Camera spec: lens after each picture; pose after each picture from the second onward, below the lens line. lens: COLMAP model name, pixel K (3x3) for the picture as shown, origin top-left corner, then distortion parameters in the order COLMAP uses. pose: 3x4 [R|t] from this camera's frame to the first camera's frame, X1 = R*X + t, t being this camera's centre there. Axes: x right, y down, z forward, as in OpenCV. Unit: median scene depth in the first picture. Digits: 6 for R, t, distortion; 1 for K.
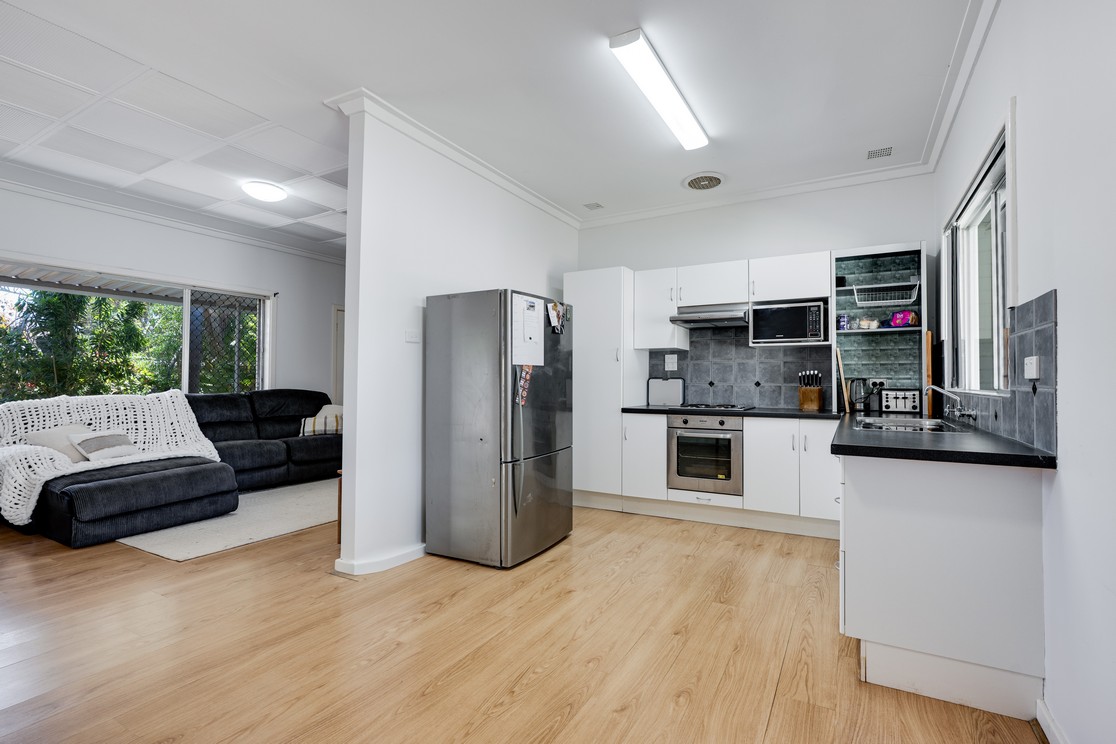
lens RADIAL K [[475.3, 0, 565.9], [0, 475.3, 376.9], [0, 0, 1]] dist [0.008617, 0.000077]
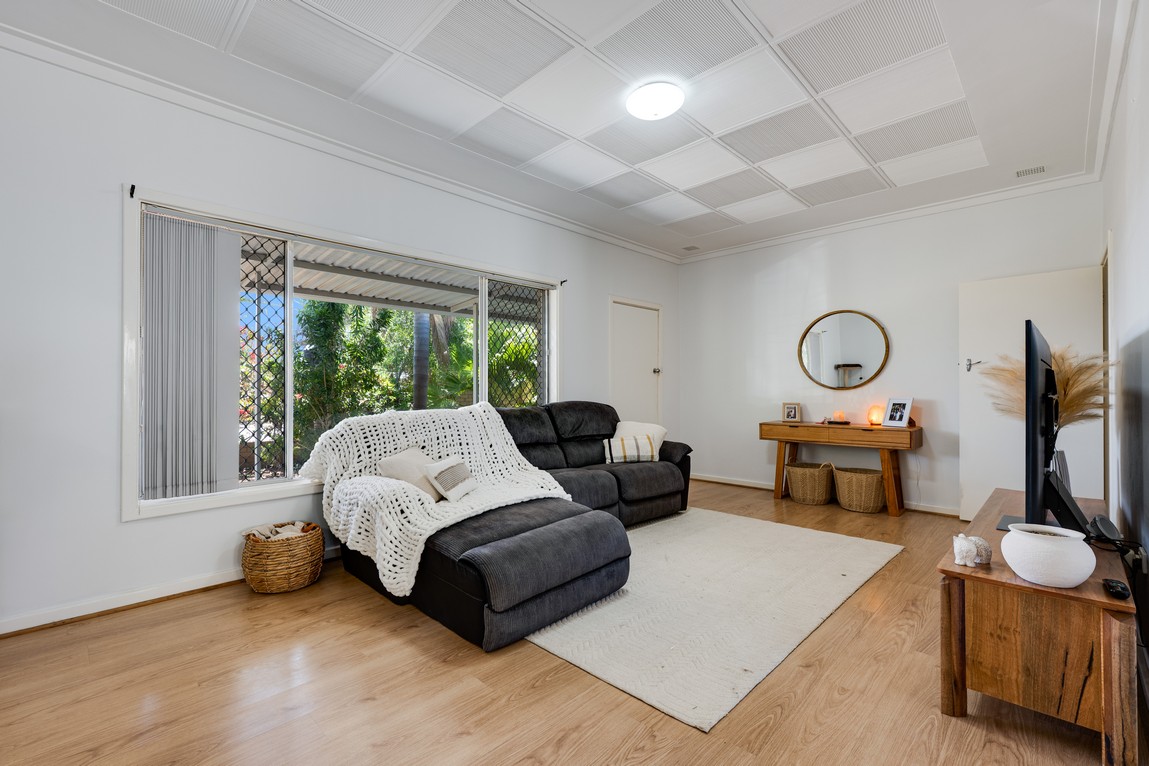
lens RADIAL K [[489.4, 0, 549.2], [0, 489.4, 392.2], [0, 0, 1]] dist [0.008617, 0.000077]
pose [[0.955070, -0.004403, -0.296346, -0.538876], [0.007872, 0.999914, 0.010515, 0.002254], [0.296274, -0.012376, 0.955023, 0.289589]]
